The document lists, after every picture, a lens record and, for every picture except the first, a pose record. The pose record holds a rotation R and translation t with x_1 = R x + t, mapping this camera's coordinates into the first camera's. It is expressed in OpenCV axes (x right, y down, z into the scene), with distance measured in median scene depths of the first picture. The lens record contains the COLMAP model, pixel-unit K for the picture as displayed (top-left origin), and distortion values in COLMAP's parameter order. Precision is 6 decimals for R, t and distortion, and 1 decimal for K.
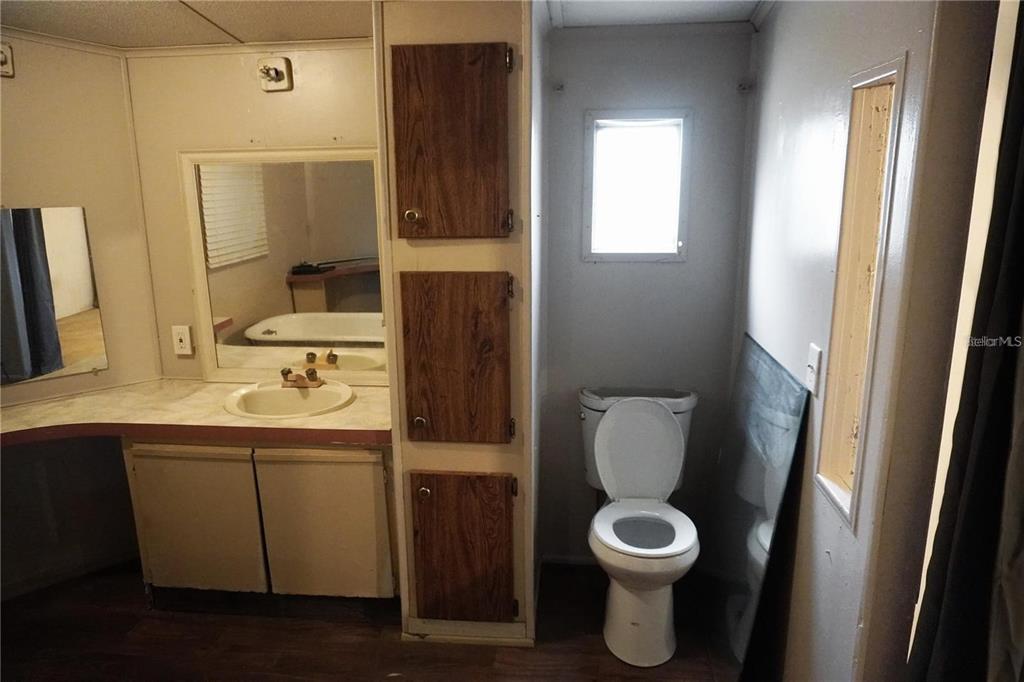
lens RADIAL K [[676.7, 0, 512.7], [0, 676.7, 344.2], [0, 0, 1]] dist [-0.052027, 0.031098]
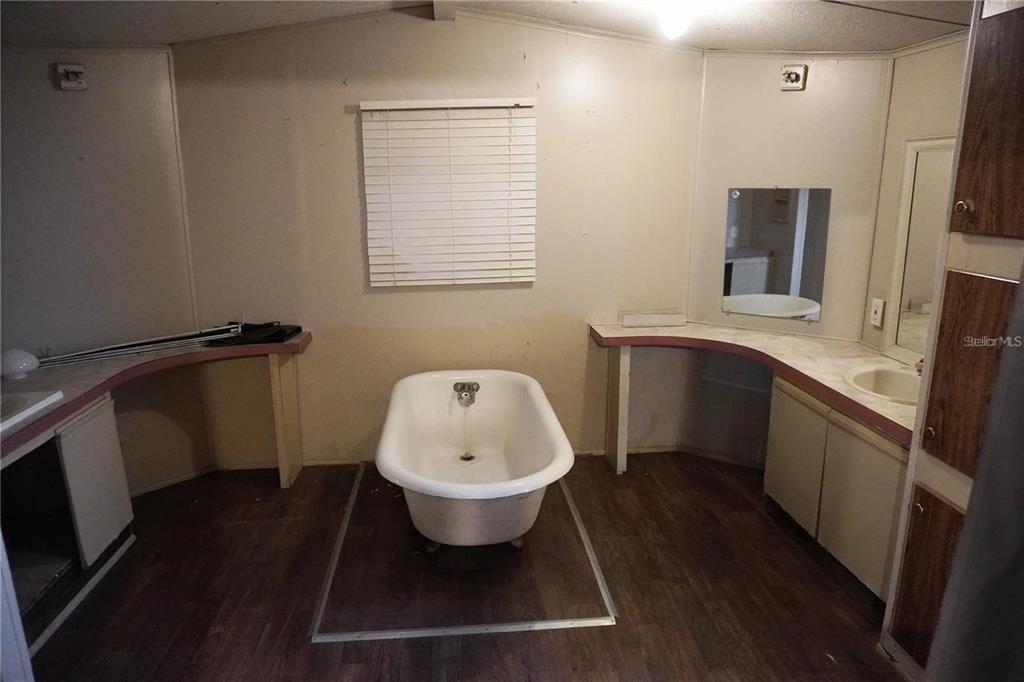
lens RADIAL K [[676.7, 0, 513.1], [0, 676.7, 345.3], [0, 0, 1]] dist [-0.052027, 0.031098]
pose [[0.202034, 0.241680, -0.949091, 0.530048], [-0.215879, 0.956229, 0.197543, -0.050499], [0.955290, 0.164978, 0.245364, 0.197909]]
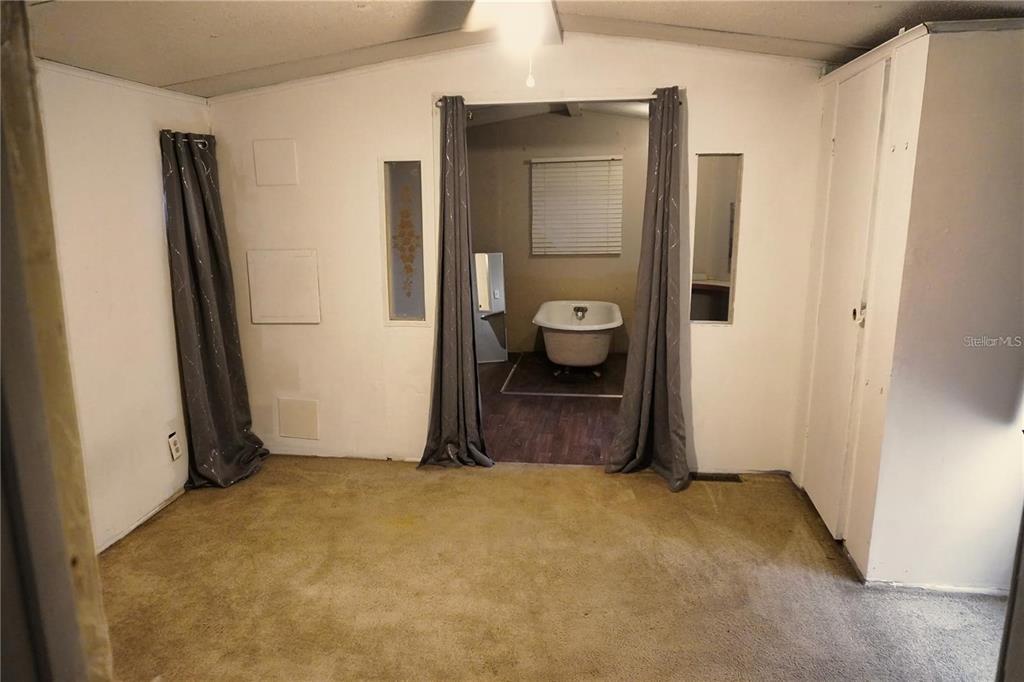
lens RADIAL K [[676.7, 0, 511.2], [0, 676.7, 335.2], [0, 0, 1]] dist [-0.052027, 0.031098]
pose [[-0.029102, 0.206428, -0.978029, 1.864448], [-0.215256, 0.954192, 0.207802, -0.057628], [0.976124, 0.216574, 0.016667, 0.181468]]
